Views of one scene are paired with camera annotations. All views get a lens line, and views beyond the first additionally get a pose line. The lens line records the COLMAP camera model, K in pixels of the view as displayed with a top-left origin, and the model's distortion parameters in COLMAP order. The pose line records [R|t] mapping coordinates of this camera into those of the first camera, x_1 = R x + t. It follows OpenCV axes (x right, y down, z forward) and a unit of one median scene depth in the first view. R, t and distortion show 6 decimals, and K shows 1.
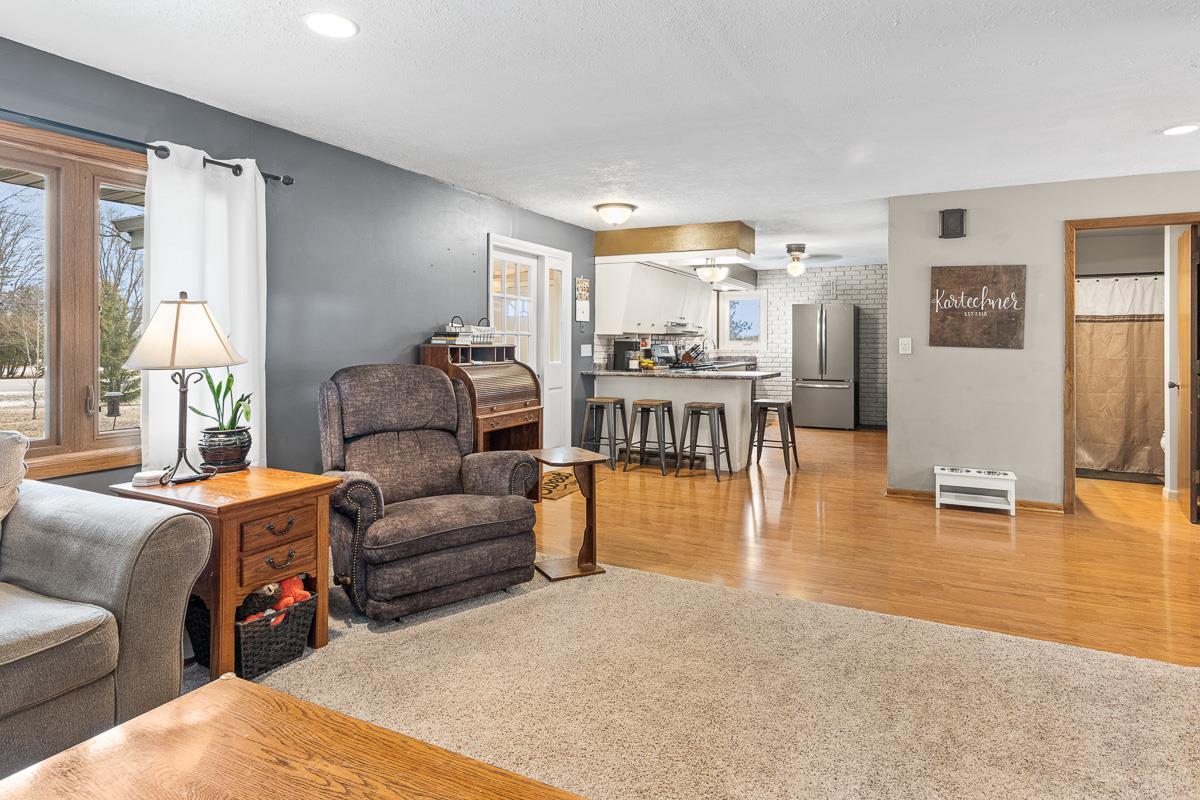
lens RADIAL K [[644.5, 0, 600.0], [0, 644.5, 400.0], [0, 0, 1]] dist [-0.001186, -0.000070]
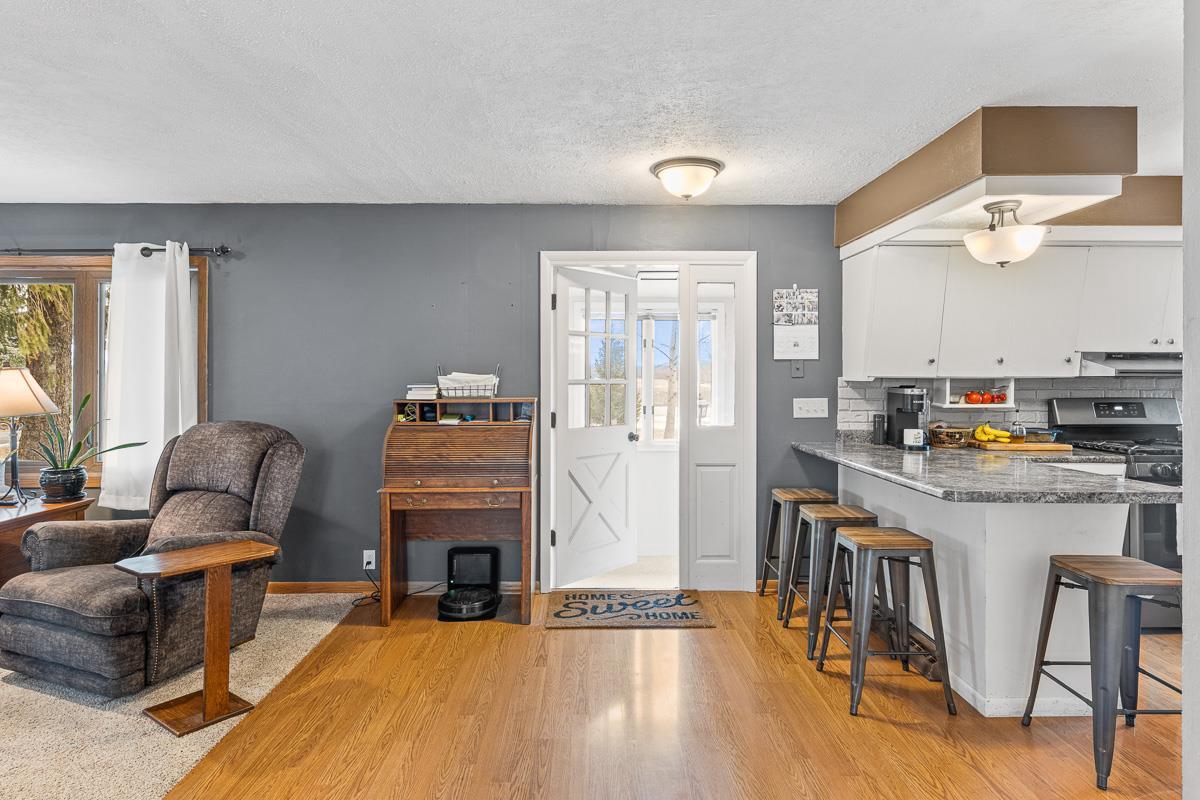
lens RADIAL K [[721.1, 0, 594.7], [0, 721.1, 372.4], [0, 0, 1]] dist [0.004170, -0.000014]
pose [[0.472834, -0.008198, -0.881113, 0.533295], [-0.076093, 0.995841, -0.050099, -0.069701], [0.877860, 0.090735, 0.470244, 0.585682]]
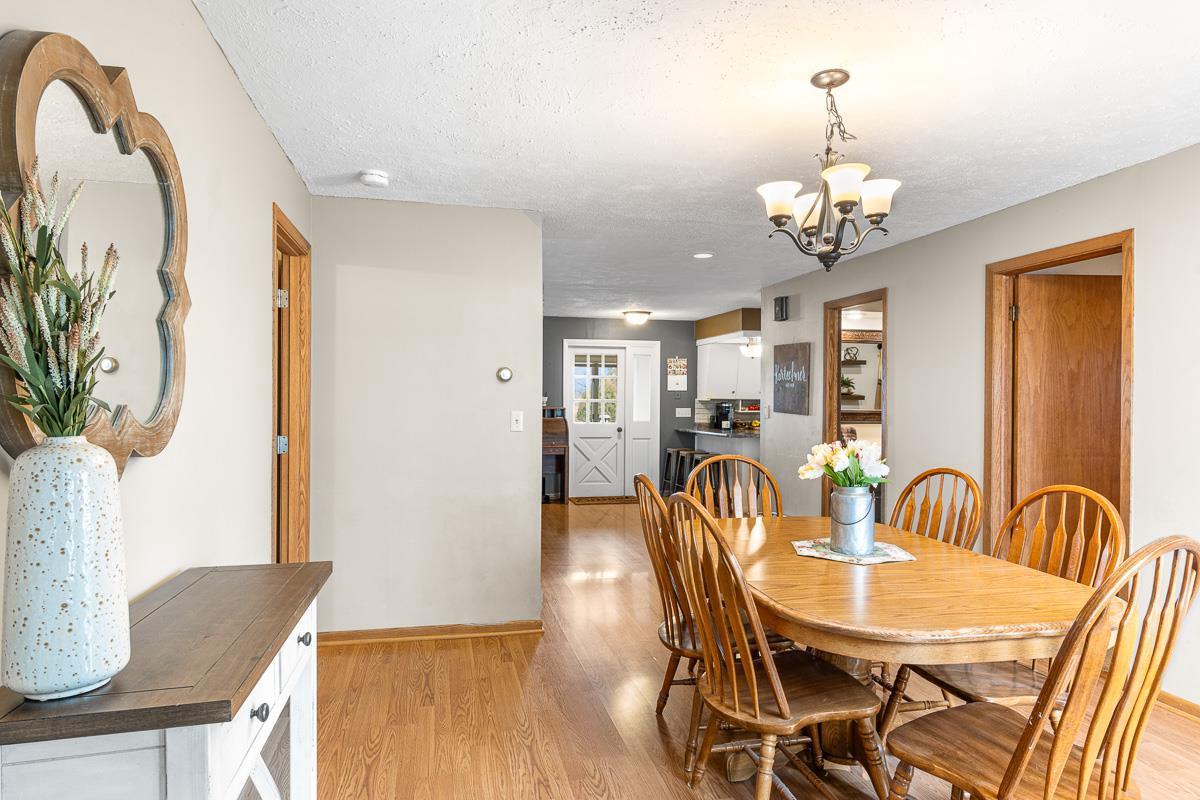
lens RADIAL K [[738.2, 0, 600.0], [0, 738.2, 400.0], [0, 0, 1]] dist [-0.000500, -0.000016]
pose [[0.636435, 0.000044, -0.771330, 1.172012], [-0.070598, 0.995806, -0.058194, -0.003520], [0.768093, 0.091492, 0.633769, -0.093508]]
